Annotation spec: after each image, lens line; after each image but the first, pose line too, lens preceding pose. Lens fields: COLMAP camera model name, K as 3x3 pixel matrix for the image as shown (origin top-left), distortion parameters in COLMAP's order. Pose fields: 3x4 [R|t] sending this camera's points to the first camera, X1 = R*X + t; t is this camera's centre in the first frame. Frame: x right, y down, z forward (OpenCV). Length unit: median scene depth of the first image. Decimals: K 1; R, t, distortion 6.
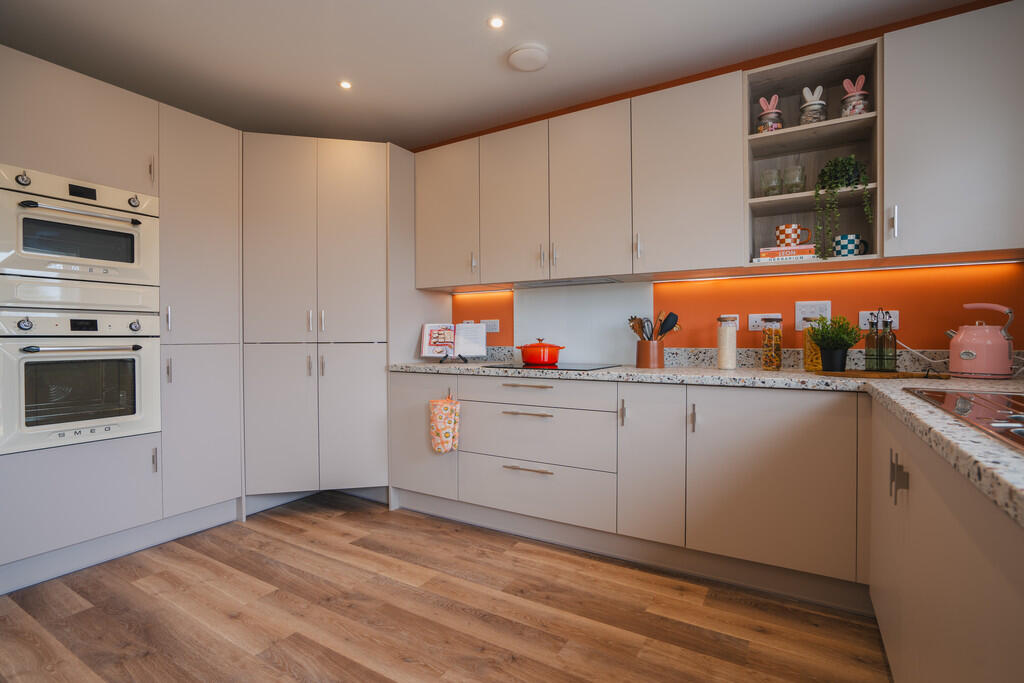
lens RADIAL K [[474.8, 0, 533.6], [0, 474.8, 340.0], [0, 0, 1]] dist [0.005115, 0.001062]
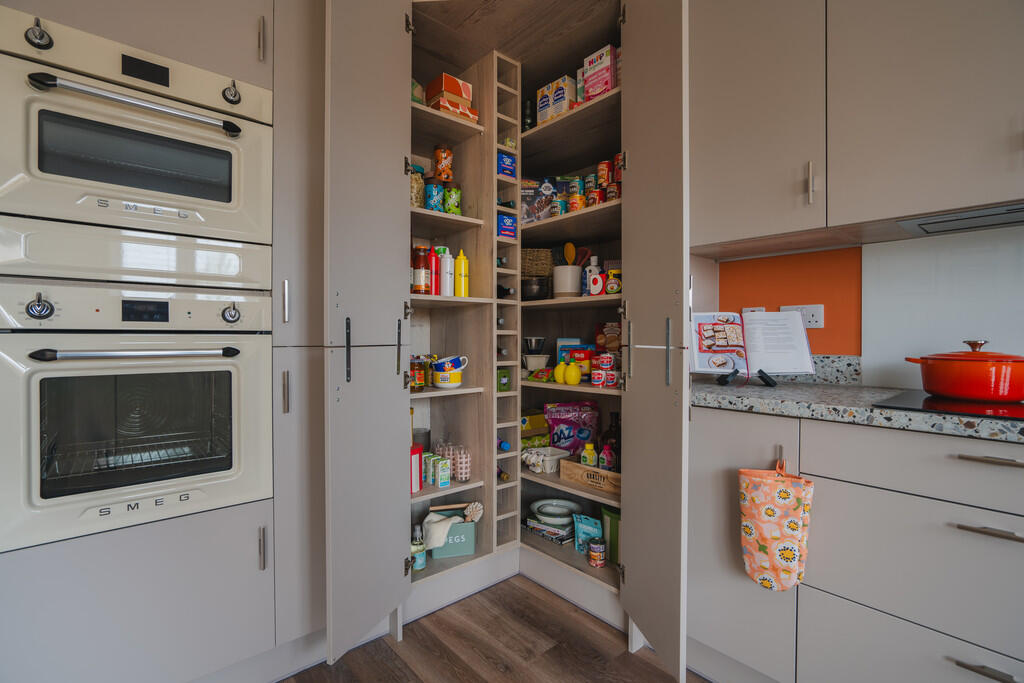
lens RADIAL K [[474.8, 0, 511.2], [0, 474.8, 339.8], [0, 0, 1]] dist [0.005115, 0.001062]
pose [[0.941064, 0.008841, -0.338114, -0.326993], [-0.008437, 0.999961, 0.002665, -0.002652], [0.338125, 0.000344, 0.941101, 0.572455]]
